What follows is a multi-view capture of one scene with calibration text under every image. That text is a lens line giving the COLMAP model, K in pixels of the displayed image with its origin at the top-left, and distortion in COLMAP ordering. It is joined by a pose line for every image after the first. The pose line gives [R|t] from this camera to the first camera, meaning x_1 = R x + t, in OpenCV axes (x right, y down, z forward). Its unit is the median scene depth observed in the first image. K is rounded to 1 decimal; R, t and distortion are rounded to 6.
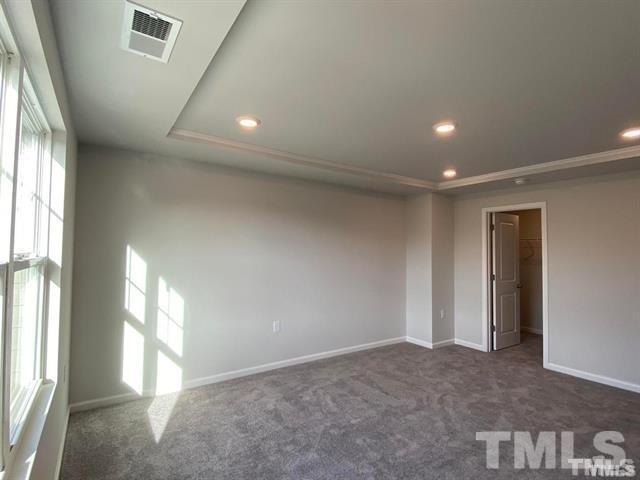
lens RADIAL K [[324.4, 0, 320.0], [0, 324.4, 240.0], [0, 0, 1]] dist [0.036638, -0.027396]
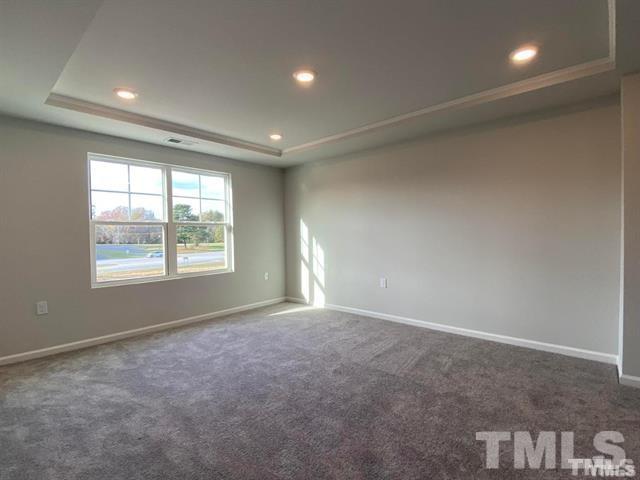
lens RADIAL K [[324.4, 0, 320.0], [0, 324.4, 240.0], [0, 0, 1]] dist [0.036638, -0.027396]
pose [[0.264123, 0.006228, -0.964469, 1.121598], [0.050164, 0.998537, 0.020186, 0.099467], [0.963184, -0.053713, 0.263424, 0.605709]]
